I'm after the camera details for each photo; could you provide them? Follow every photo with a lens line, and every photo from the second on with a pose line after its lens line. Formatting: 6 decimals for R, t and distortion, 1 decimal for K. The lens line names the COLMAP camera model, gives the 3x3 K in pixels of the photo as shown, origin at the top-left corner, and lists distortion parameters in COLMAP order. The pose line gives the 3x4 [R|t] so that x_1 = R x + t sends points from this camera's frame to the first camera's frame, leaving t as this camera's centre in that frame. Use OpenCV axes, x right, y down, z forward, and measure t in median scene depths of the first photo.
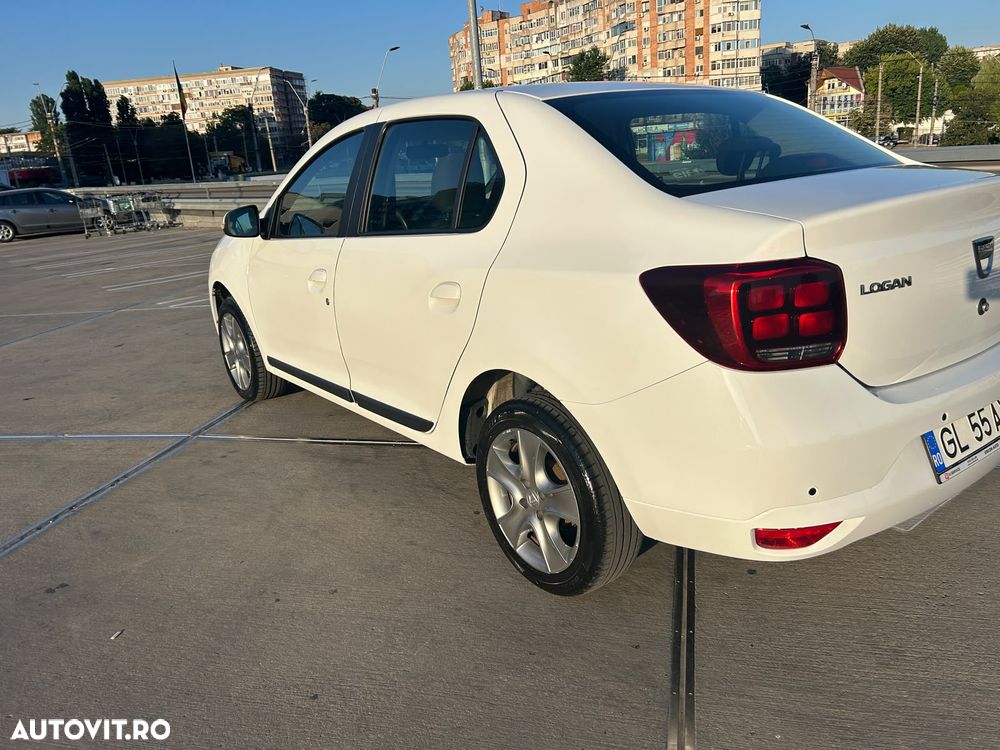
lens RADIAL K [[756.6, 0, 507.0], [0, 756.6, 374.1], [0, 0, 1]] dist [0.048977, -0.050428]
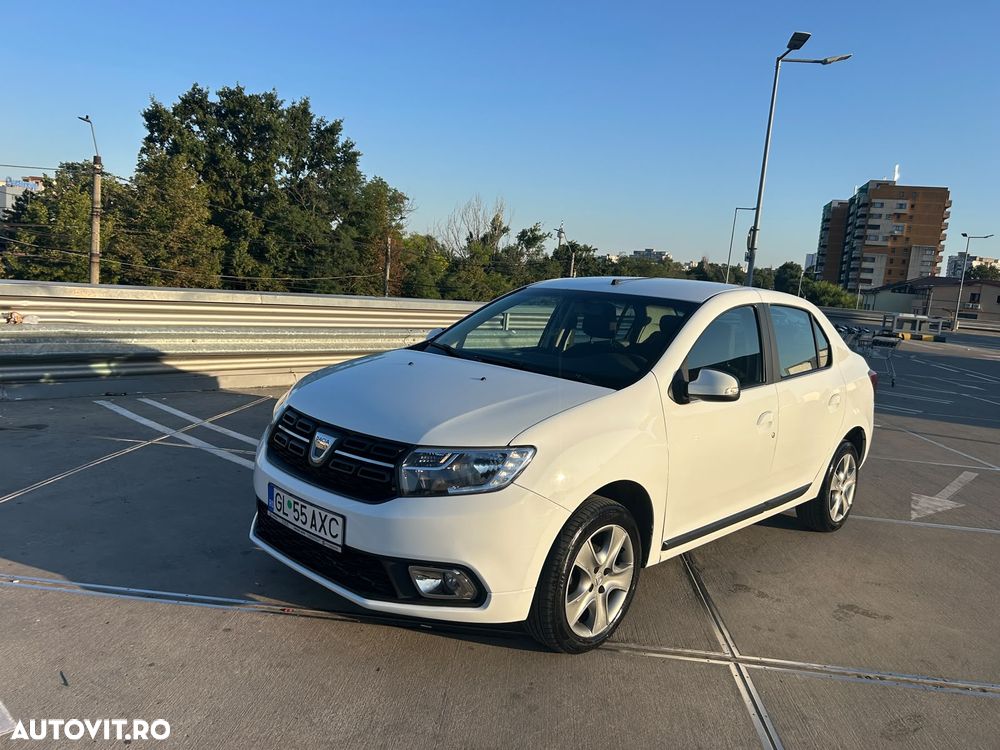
lens RADIAL K [[756.6, 0, 497.1], [0, 756.6, 380.3], [0, 0, 1]] dist [0.048977, -0.050428]
pose [[-0.164306, -0.080026, 0.983158, -1.111864], [0.207213, 0.971664, 0.113720, -0.337067], [-0.964399, 0.222408, -0.143068, 1.270736]]
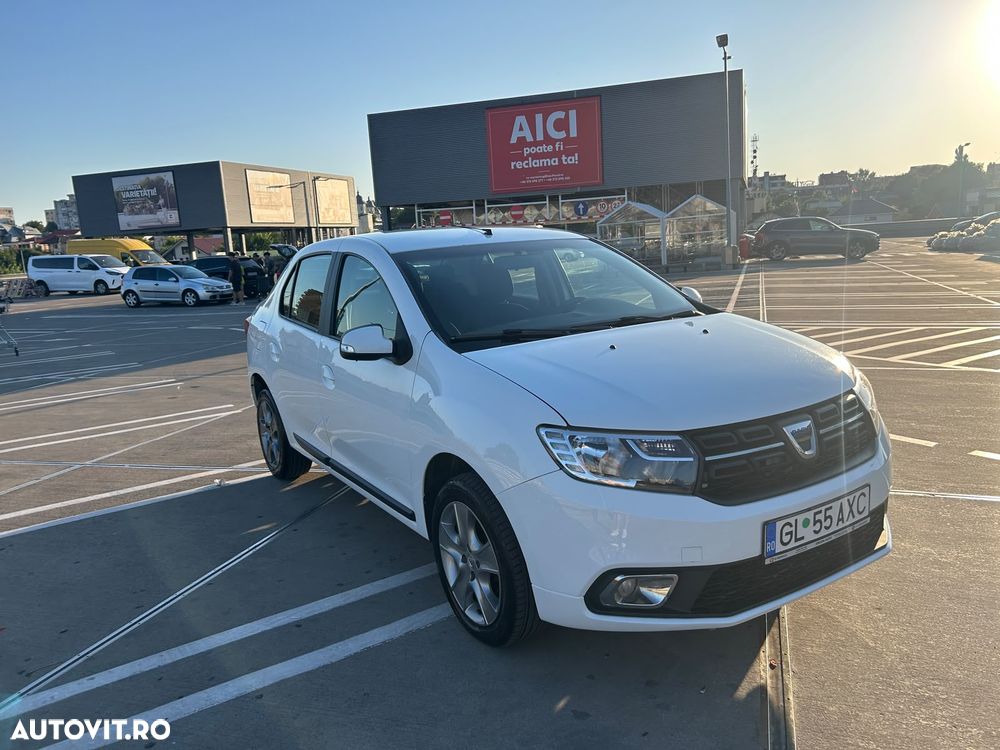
lens RADIAL K [[756.6, 0, 507.8], [0, 756.6, 380.7], [0, 0, 1]] dist [0.048977, -0.050428]
pose [[-0.988181, 0.113108, 0.103467, -0.174137], [0.147614, 0.884139, 0.443293, -0.579232], [-0.041340, 0.453327, -0.890385, 1.894018]]
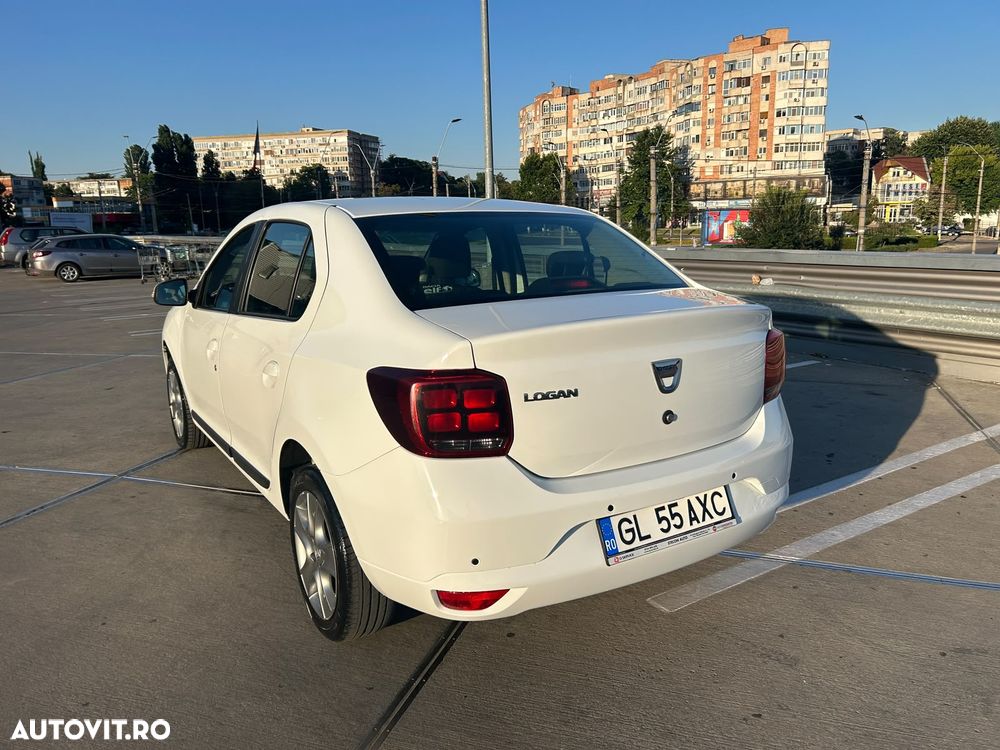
lens RADIAL K [[756.6, 0, 505.3], [0, 756.6, 379.7], [0, 0, 1]] dist [0.048977, -0.050428]
pose [[0.995014, 0.068701, -0.072294, 0.224169], [-0.073931, 0.994636, -0.072339, -0.021102], [0.066936, 0.077323, 0.994757, -0.091510]]
